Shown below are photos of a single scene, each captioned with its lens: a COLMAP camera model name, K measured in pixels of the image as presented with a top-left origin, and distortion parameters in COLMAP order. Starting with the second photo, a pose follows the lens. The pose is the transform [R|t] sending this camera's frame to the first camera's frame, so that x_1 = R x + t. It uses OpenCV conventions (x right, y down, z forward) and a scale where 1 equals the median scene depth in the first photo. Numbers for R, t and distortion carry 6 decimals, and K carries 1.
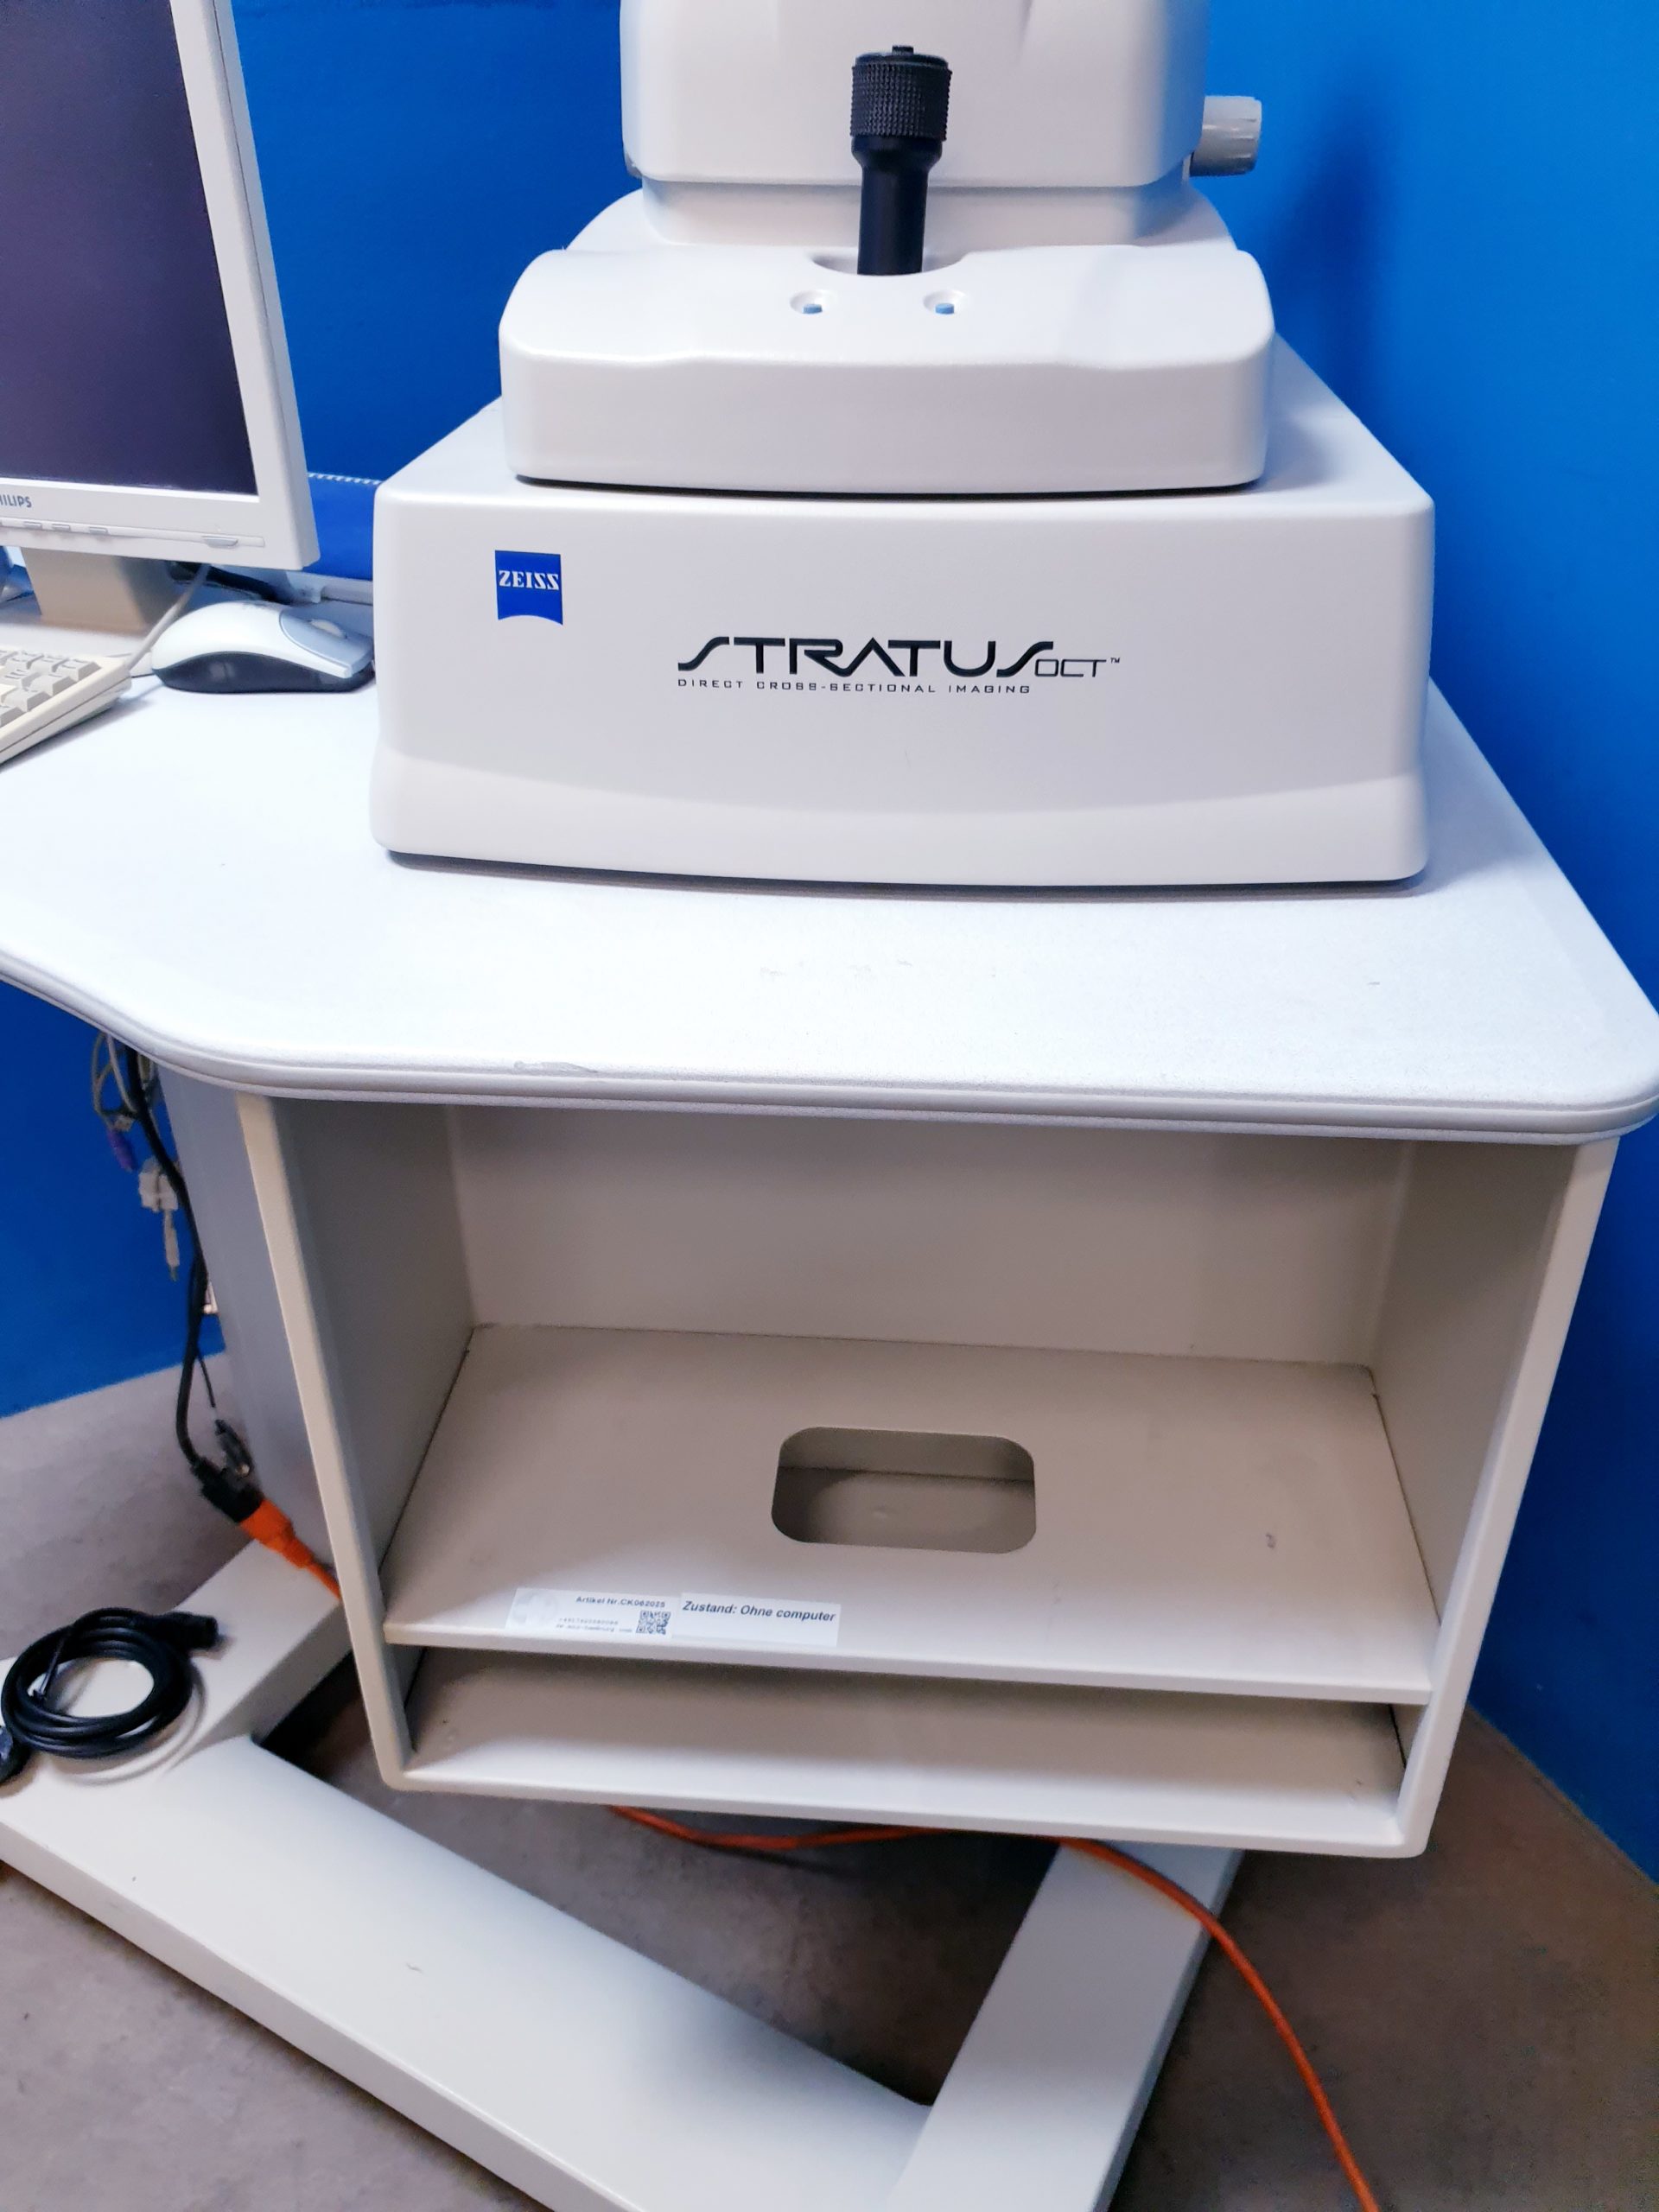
lens RADIAL K [[1747.2, 0, 822.8], [0, 1747.2, 1083.0], [0, 0, 1]] dist [-0.002872, 0.001987]
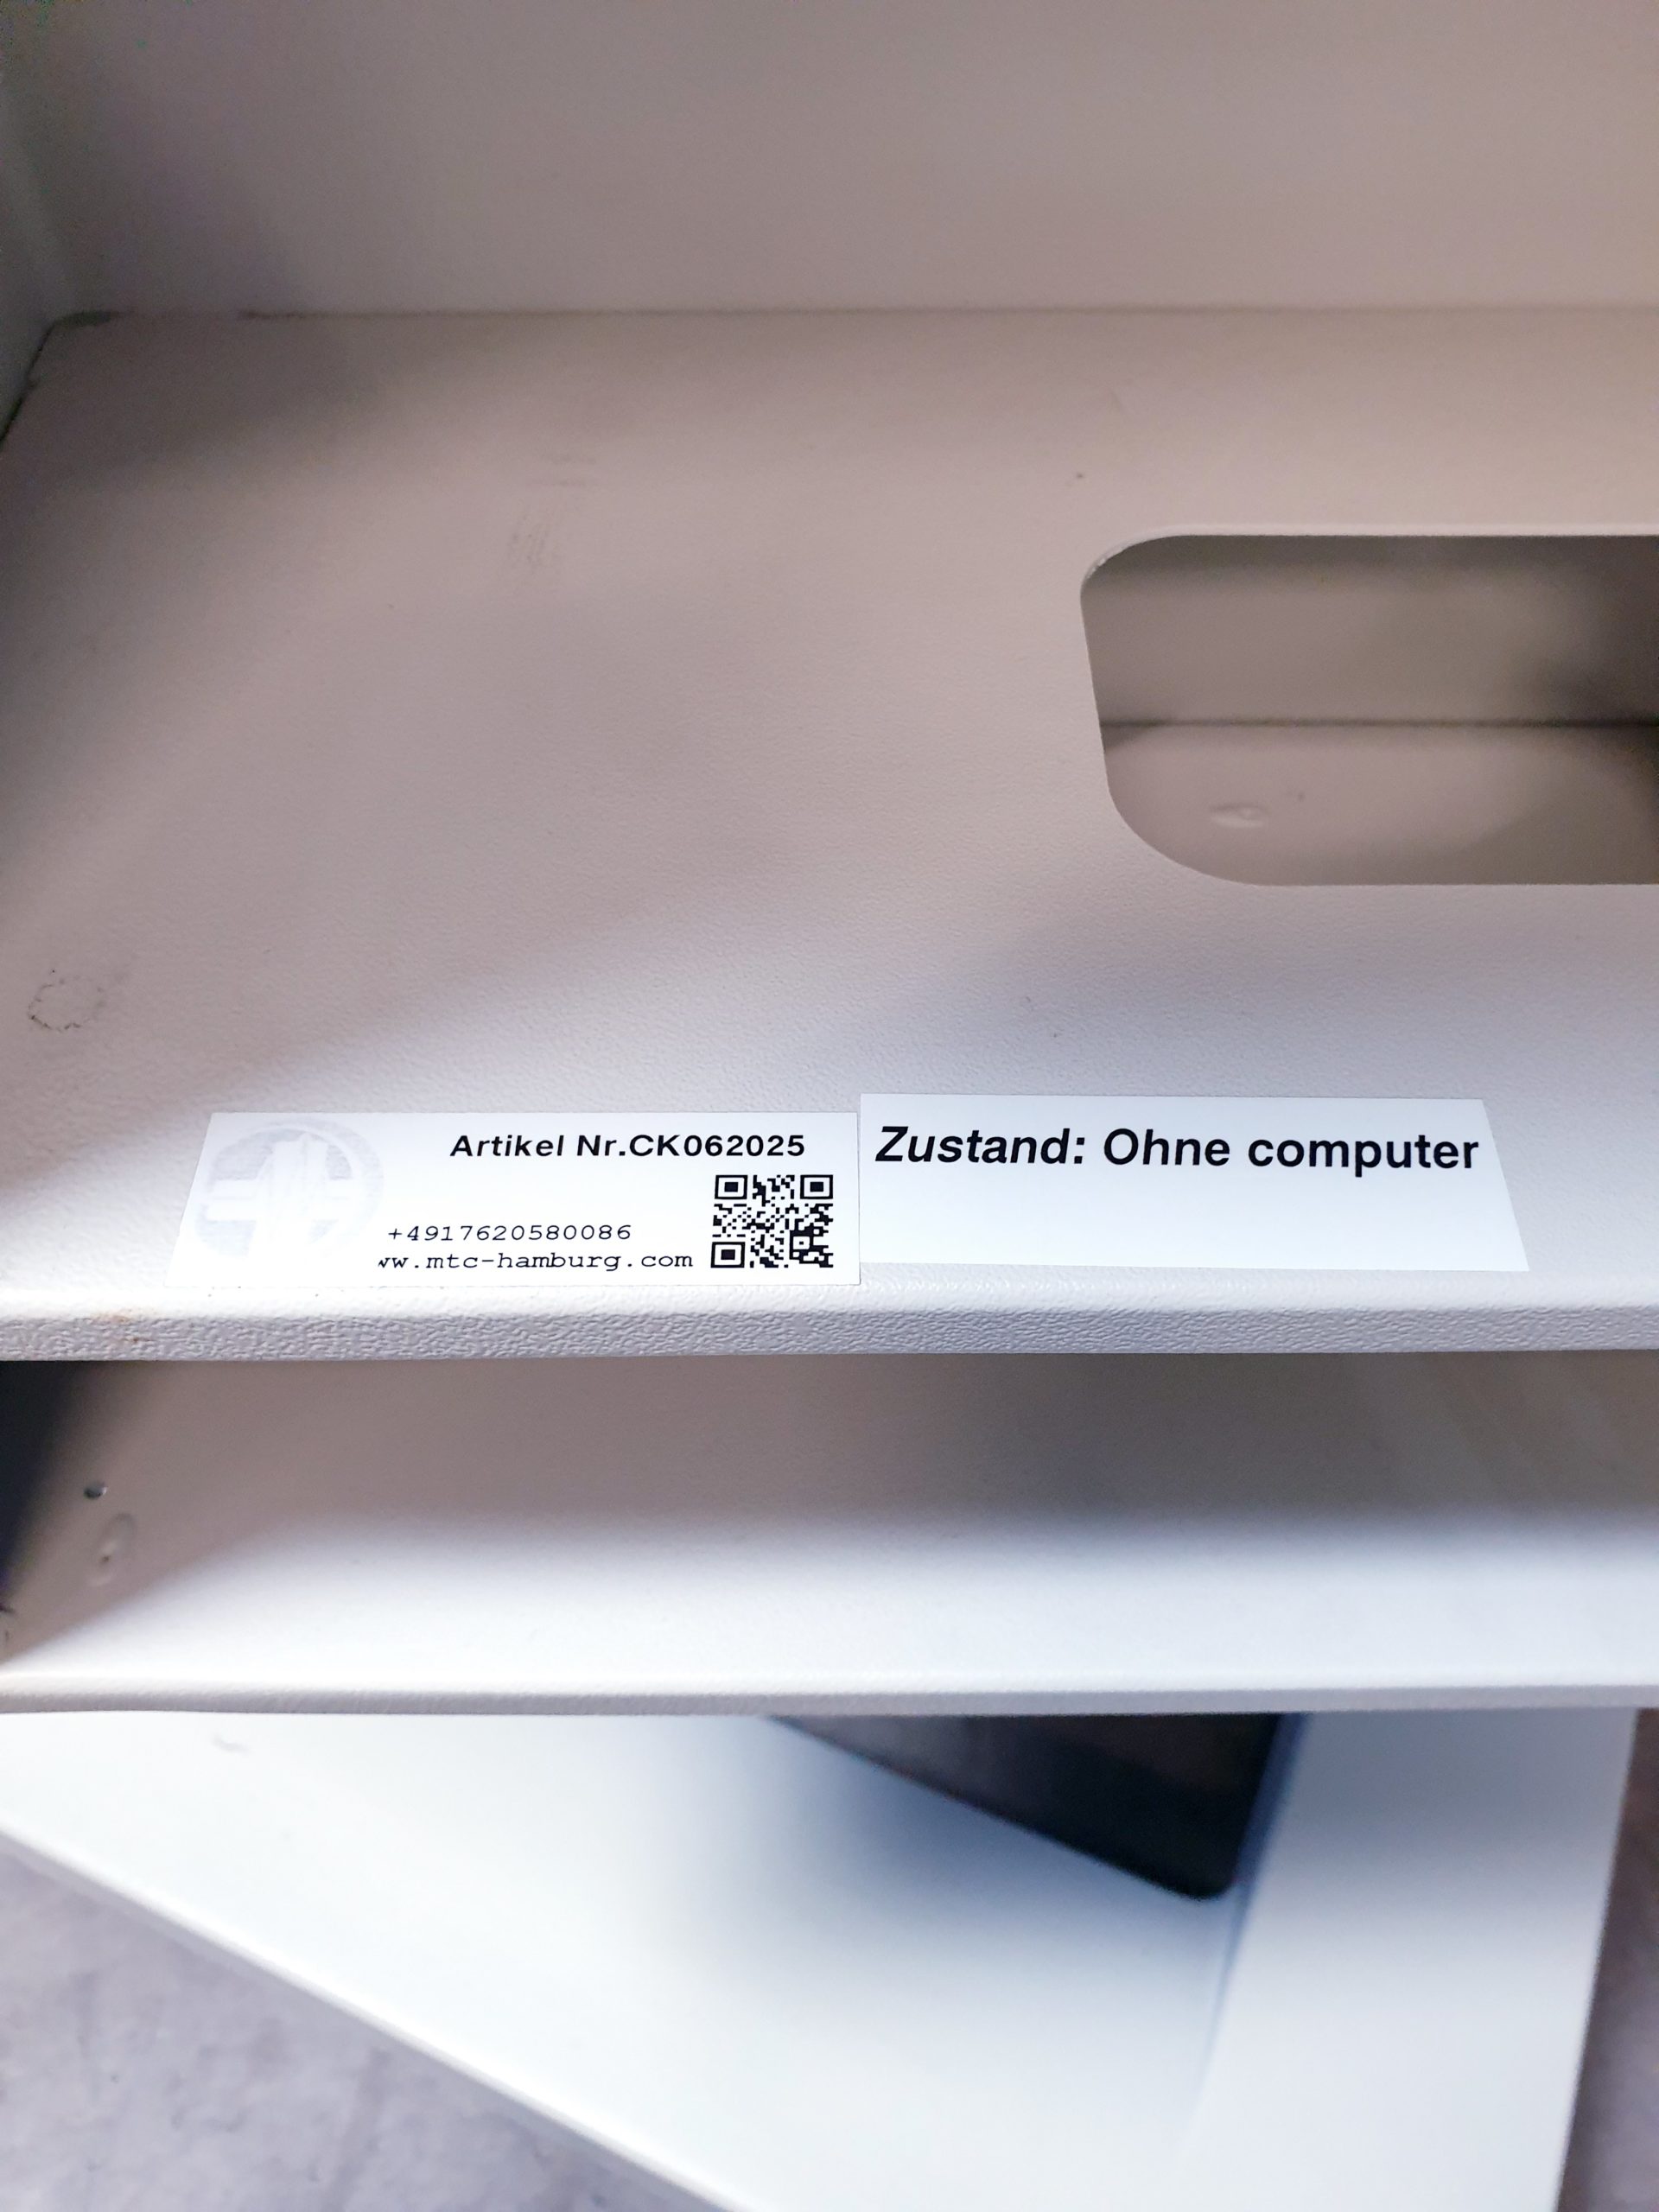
lens RADIAL K [[1747.2, 0, 824.6], [0, 1747.2, 1105.4], [0, 0, 1]] dist [-0.002872, 0.001987]
pose [[0.996464, -0.061429, 0.057318, -0.194684], [0.037410, 0.935263, 0.351971, 0.390377], [-0.075229, -0.348582, 0.934254, 1.462126]]
